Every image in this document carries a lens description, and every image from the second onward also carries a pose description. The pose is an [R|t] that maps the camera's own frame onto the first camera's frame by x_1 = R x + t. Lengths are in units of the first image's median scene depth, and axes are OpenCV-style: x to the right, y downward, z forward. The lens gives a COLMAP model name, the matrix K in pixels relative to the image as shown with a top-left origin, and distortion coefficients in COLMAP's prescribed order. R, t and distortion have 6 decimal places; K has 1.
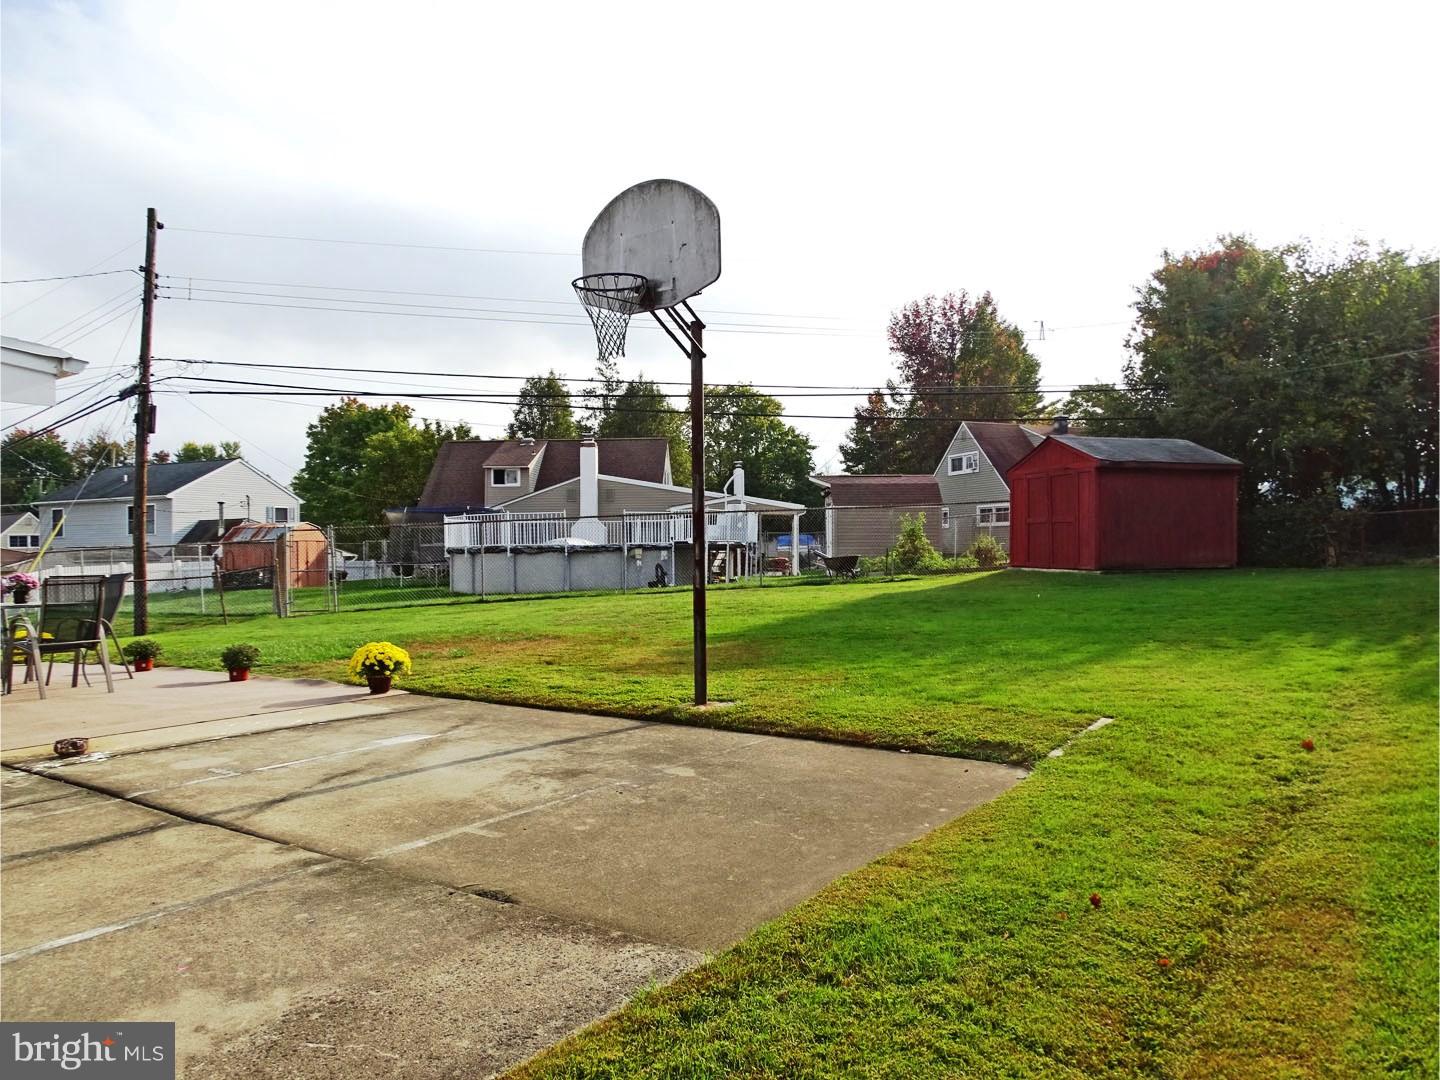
lens RADIAL K [[1007.2, 0, 746.5], [0, 1007.2, 539.7], [0, 0, 1]] dist [-0.000354, -0.000991]
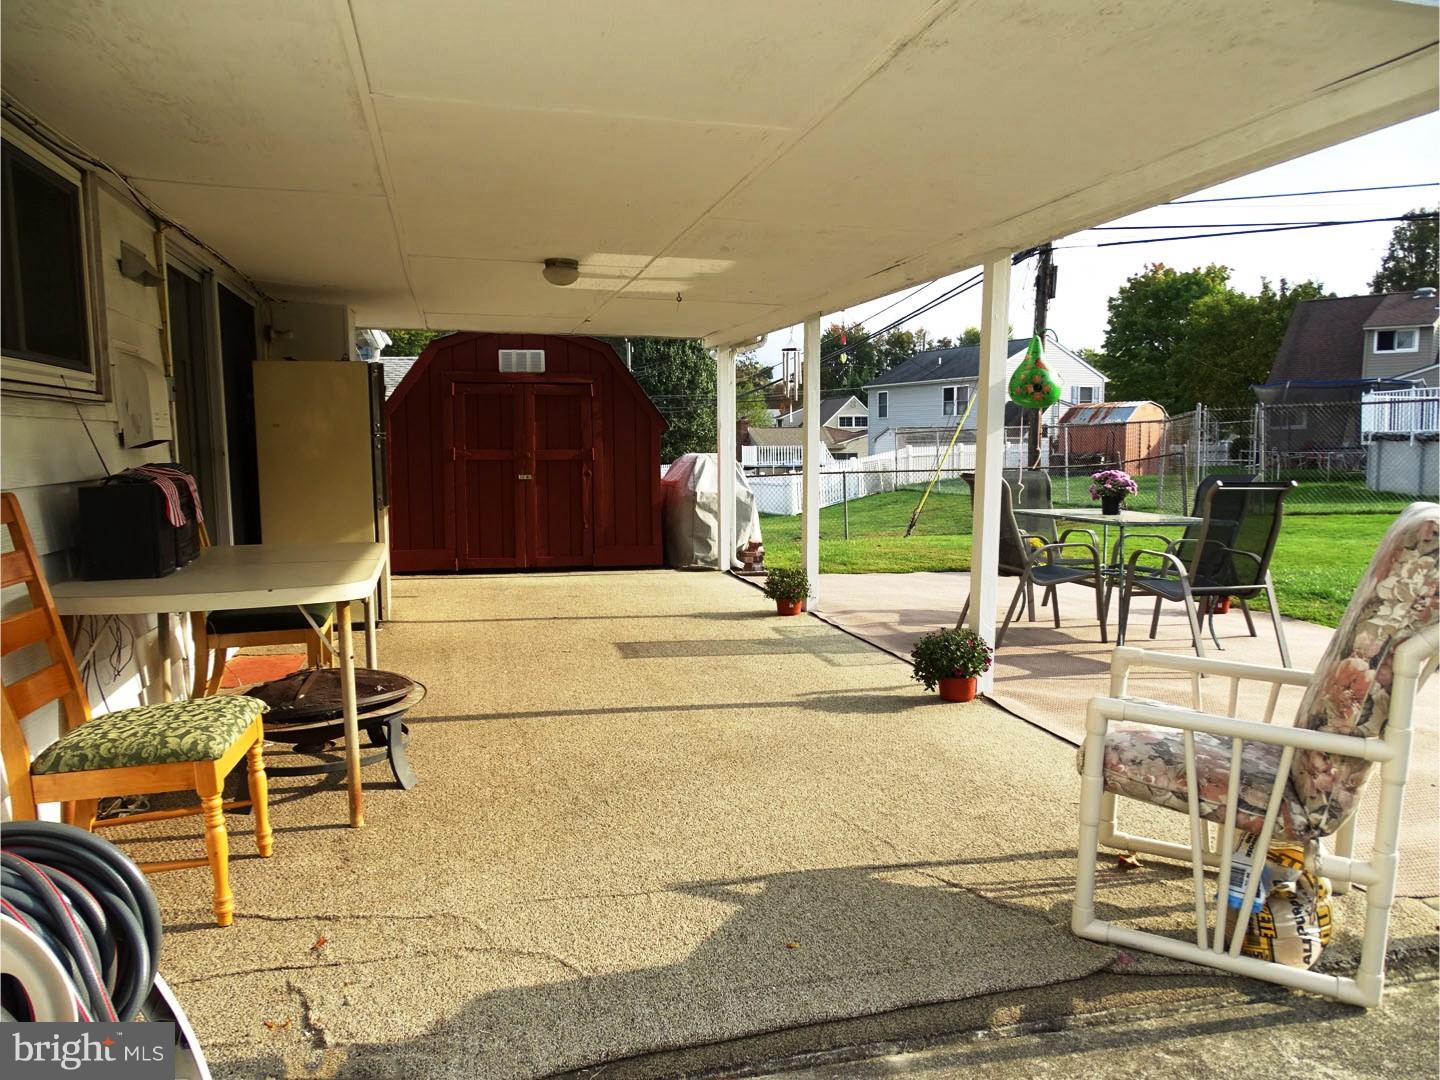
lens RADIAL K [[1007.2, 0, 746.5], [0, 1007.2, 539.7], [0, 0, 1]] dist [-0.000354, -0.000991]
pose [[0.766218, 0.078596, -0.637755, -0.092009], [-0.003576, 0.992998, 0.118079, 0.000132], [0.642570, -0.088194, 0.761134, 0.061103]]
